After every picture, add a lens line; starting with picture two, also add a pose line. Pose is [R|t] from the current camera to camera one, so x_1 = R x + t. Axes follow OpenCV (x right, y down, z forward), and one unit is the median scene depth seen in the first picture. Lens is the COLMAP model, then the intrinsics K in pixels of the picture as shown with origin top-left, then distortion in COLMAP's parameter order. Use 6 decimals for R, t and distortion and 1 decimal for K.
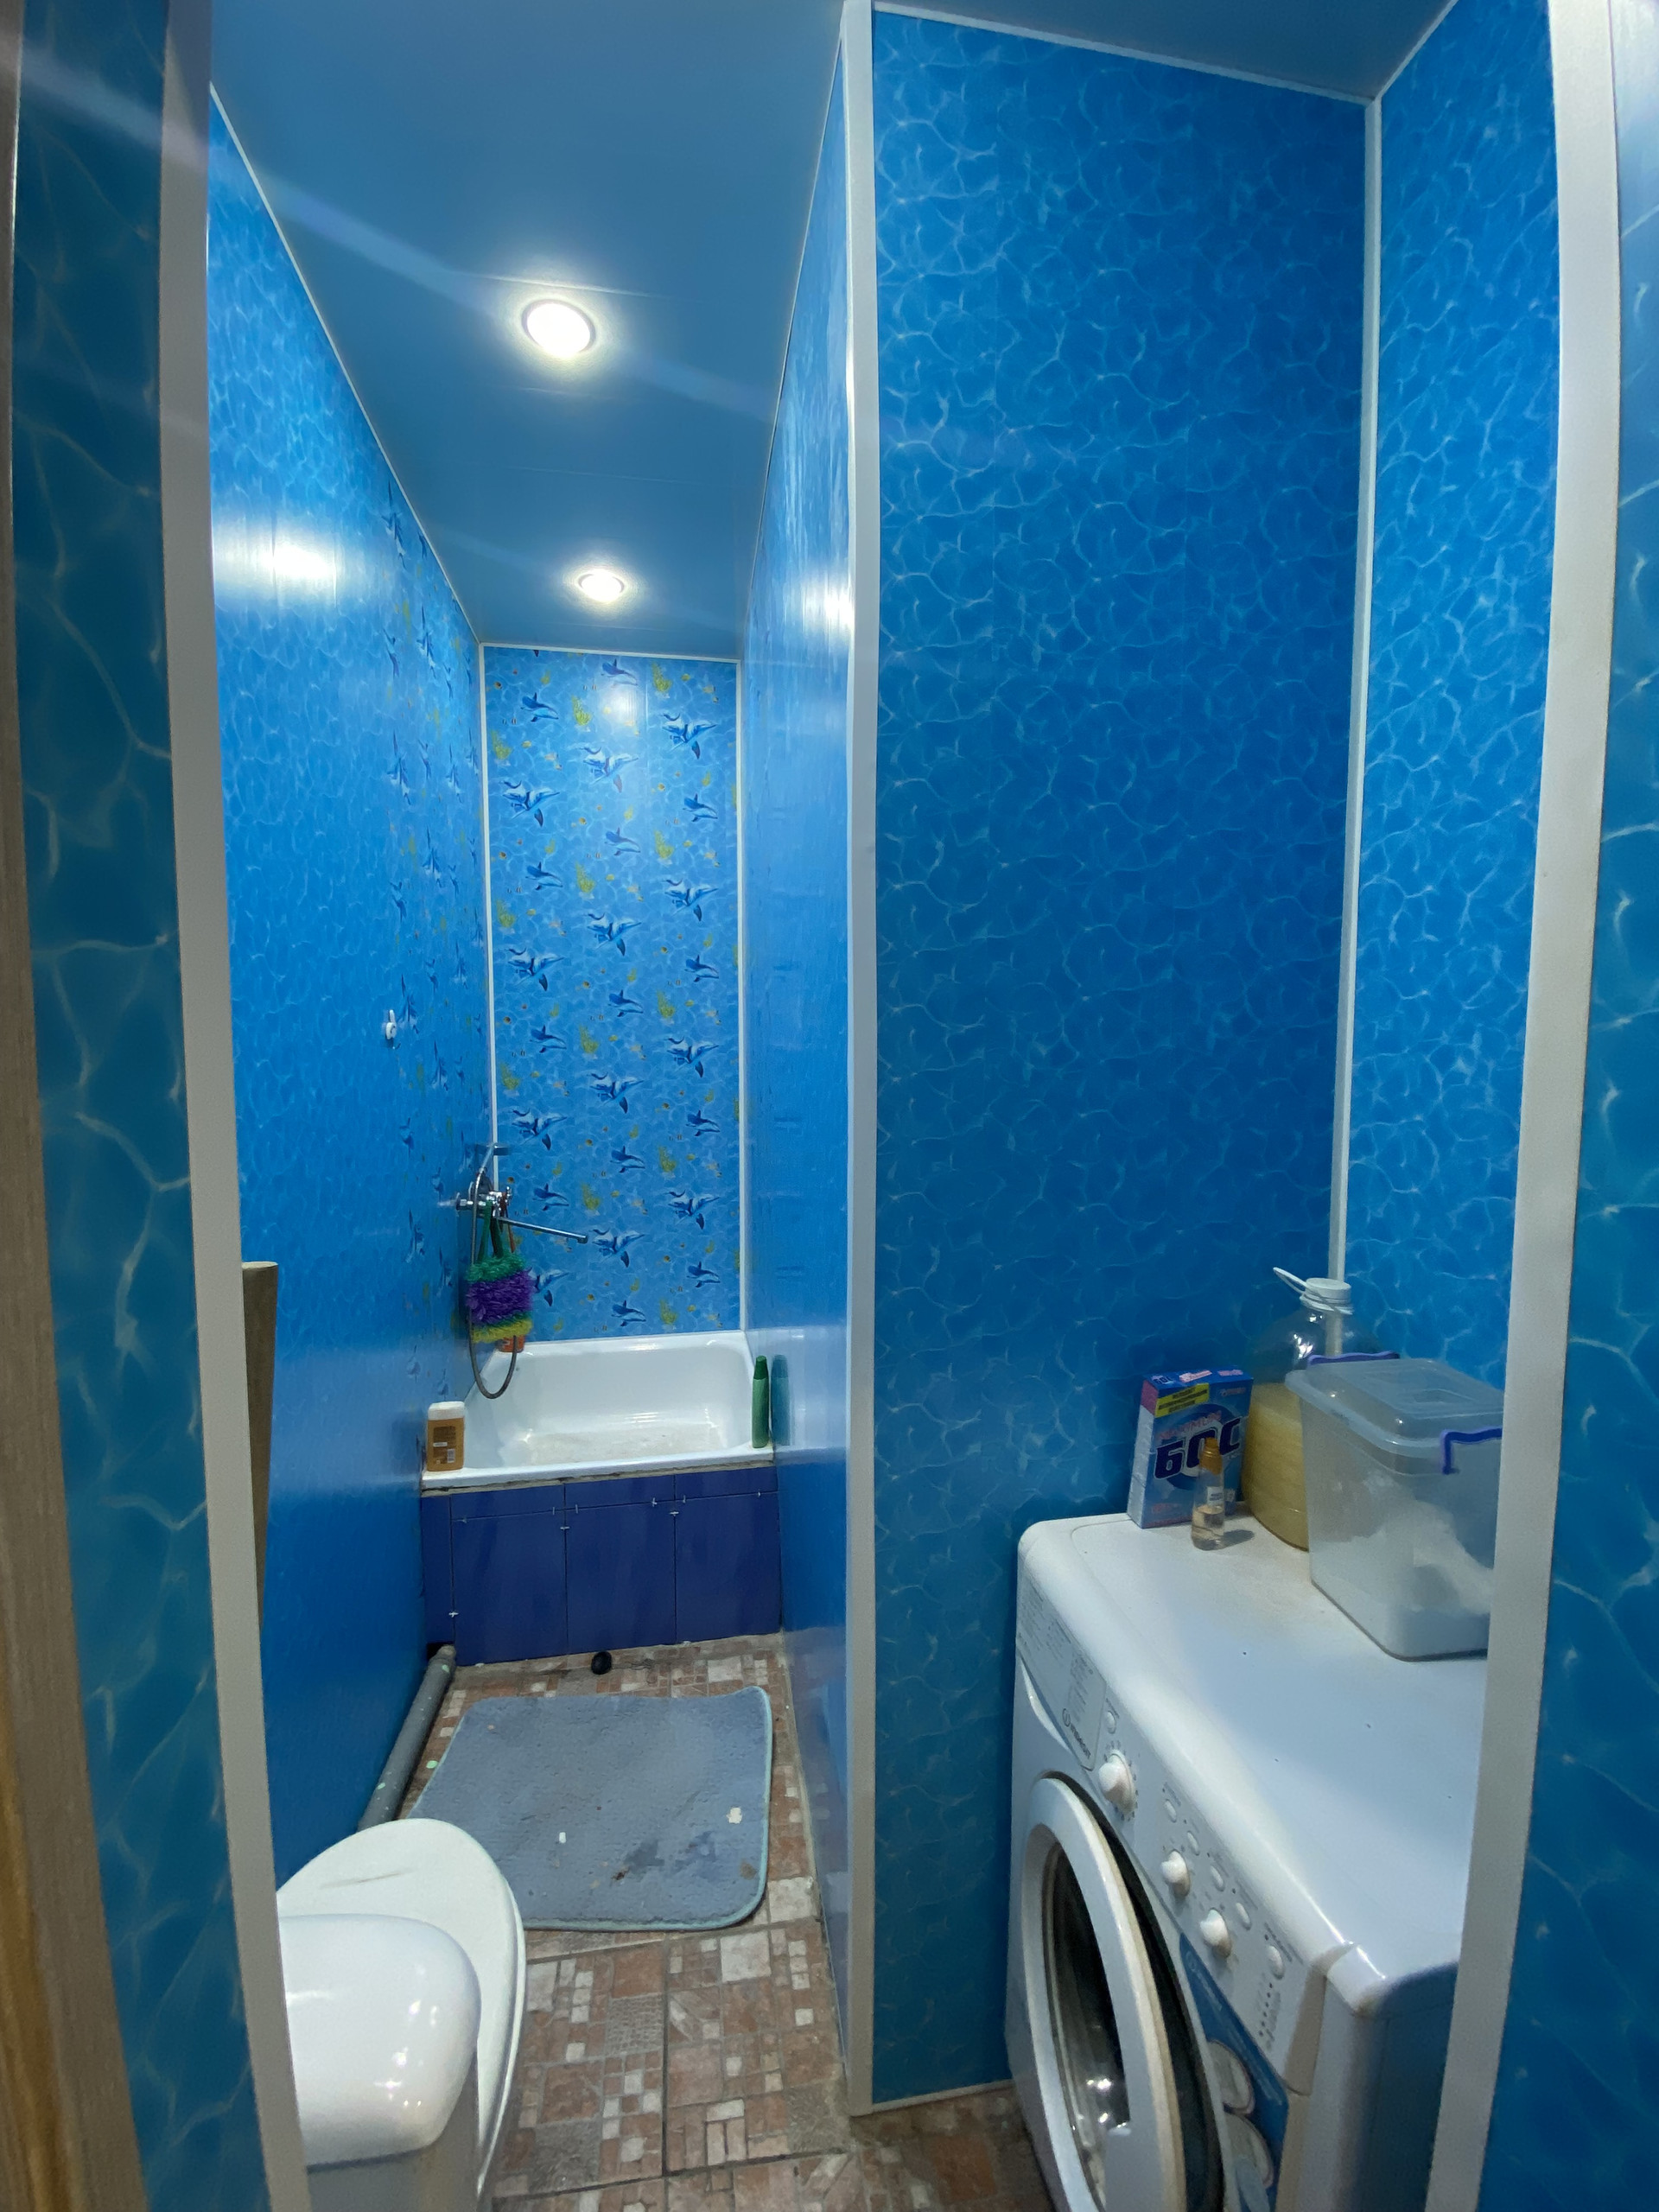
lens RADIAL K [[898.8, 0, 824.4], [0, 898.8, 1108.2], [0, 0, 1]] dist [0.018795, -0.020557]
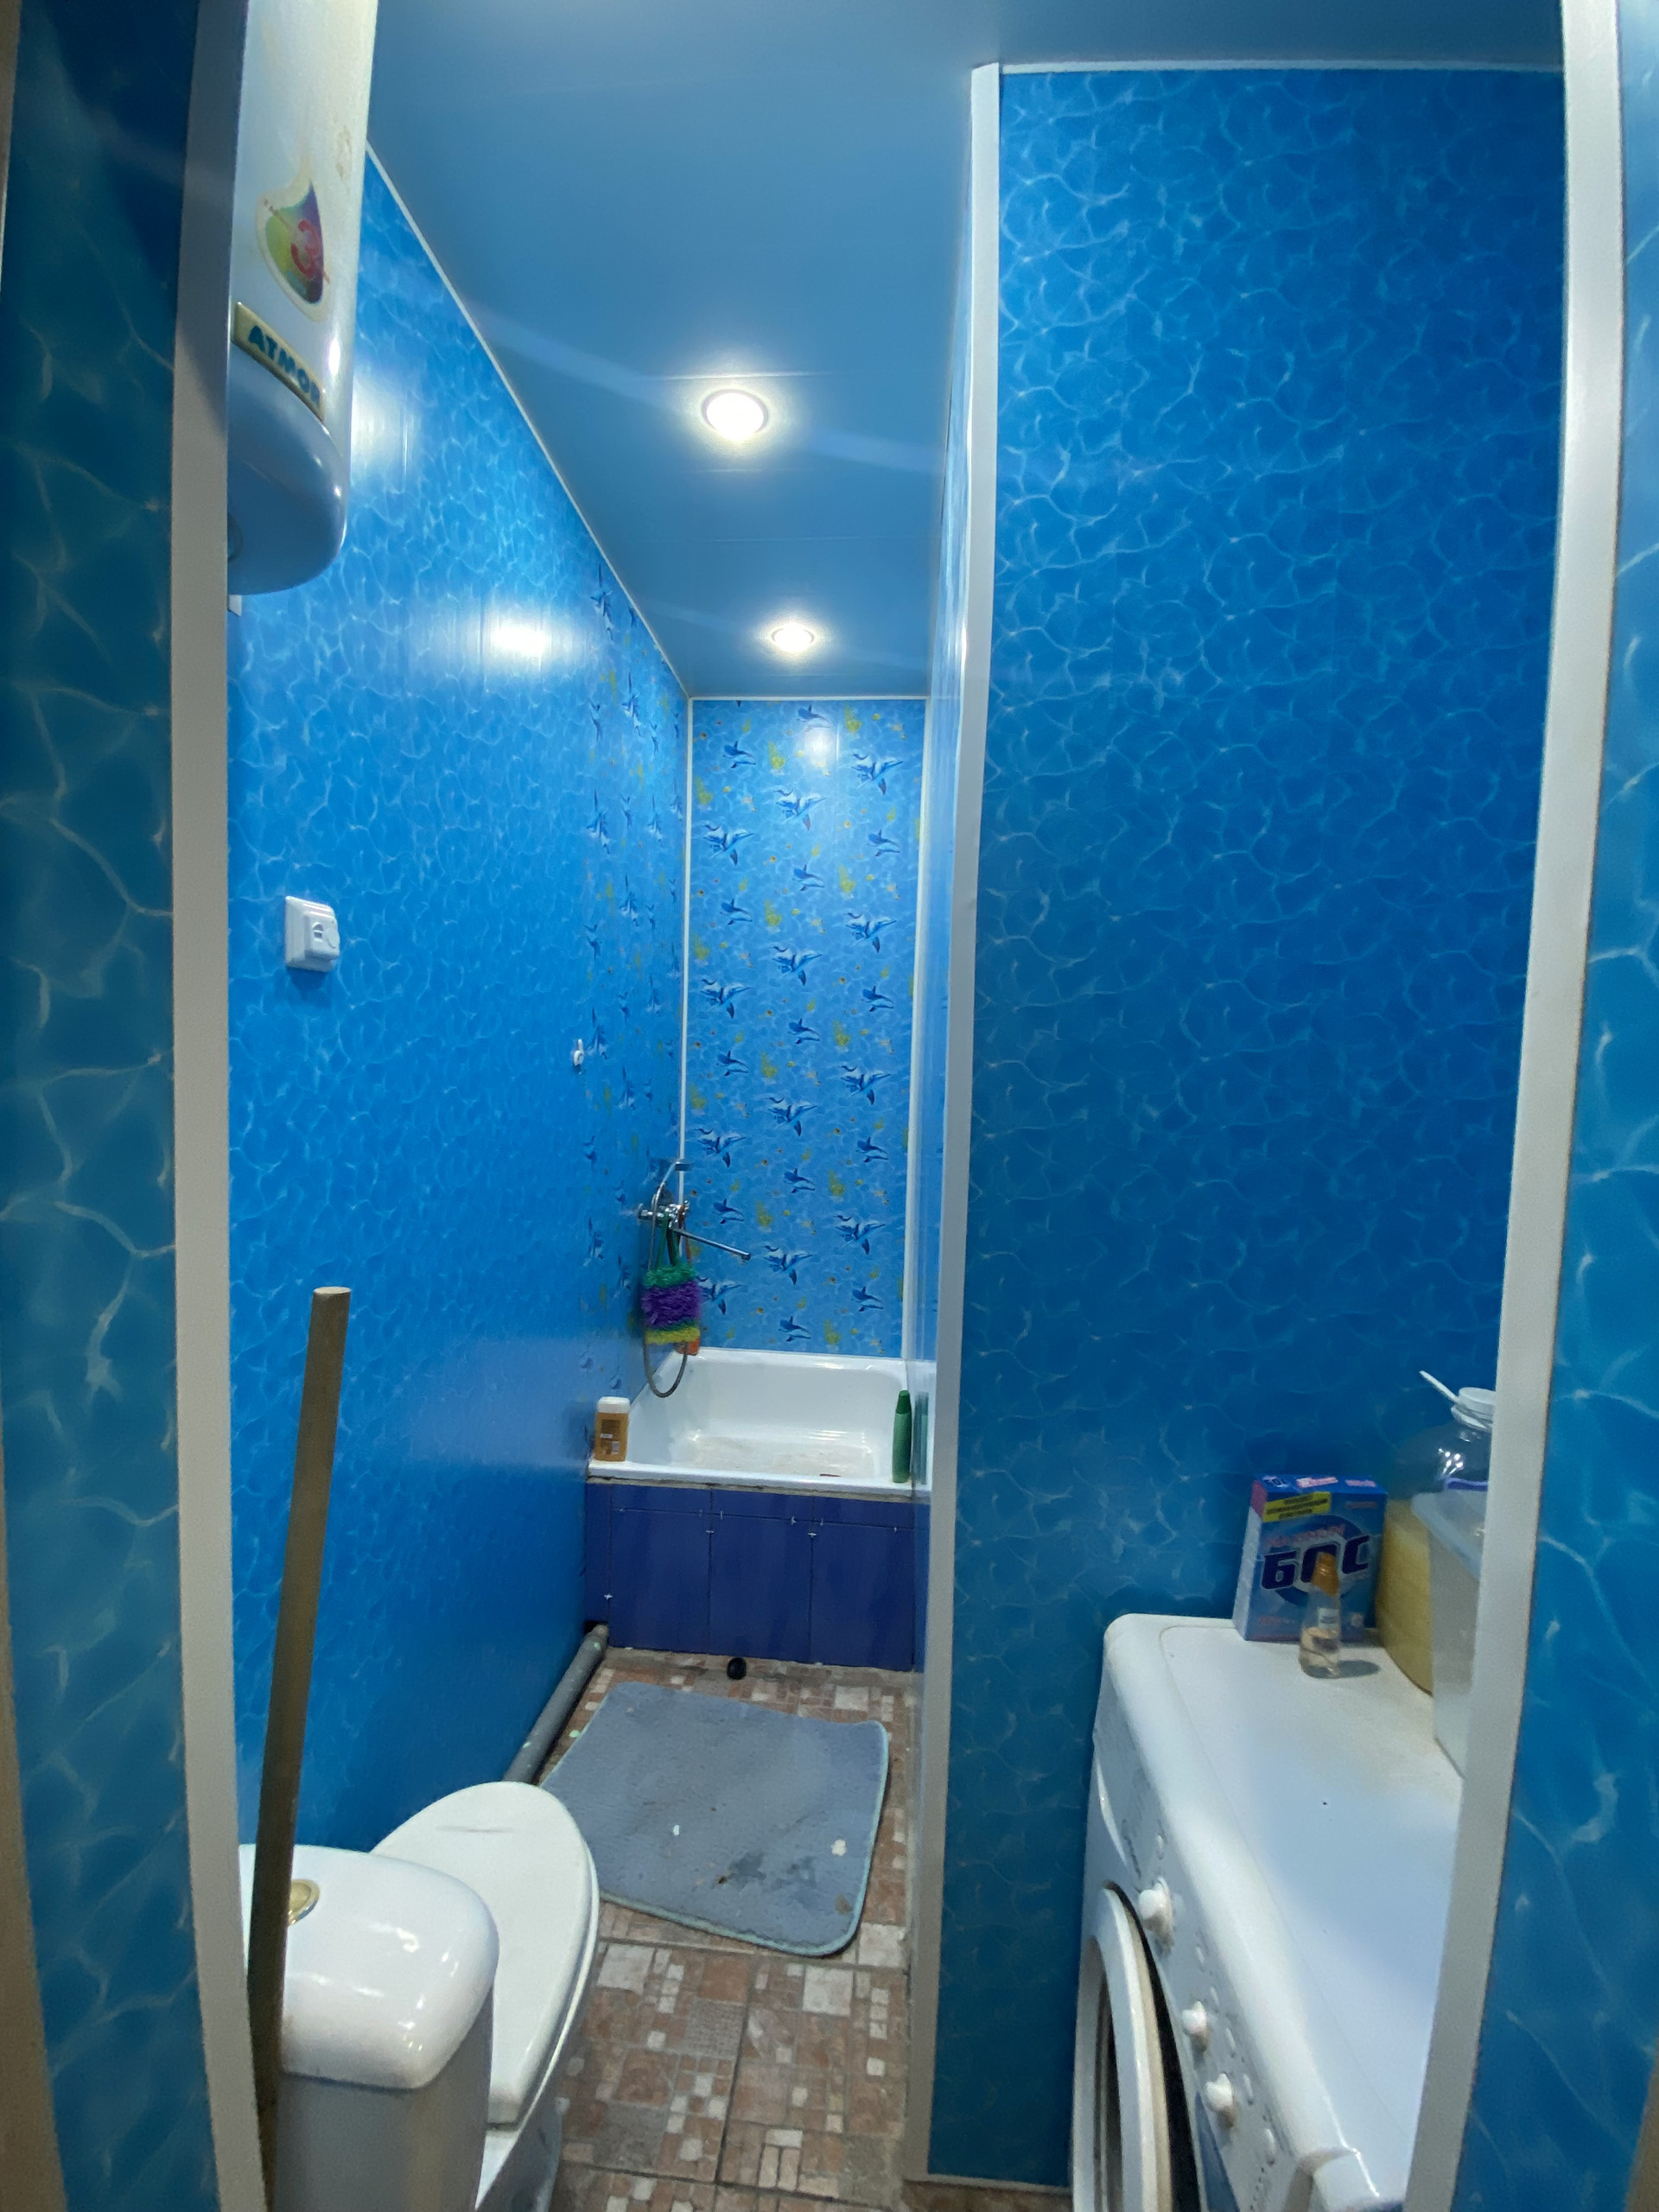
lens RADIAL K [[898.8, 0, 824.4], [0, 898.8, 1108.2], [0, 0, 1]] dist [0.018795, -0.020557]
pose [[0.969878, 0.044156, -0.239555, 0.107944], [-0.048503, 0.998748, -0.012281, -0.032841], [0.238713, 0.023530, 0.970805, -0.001324]]
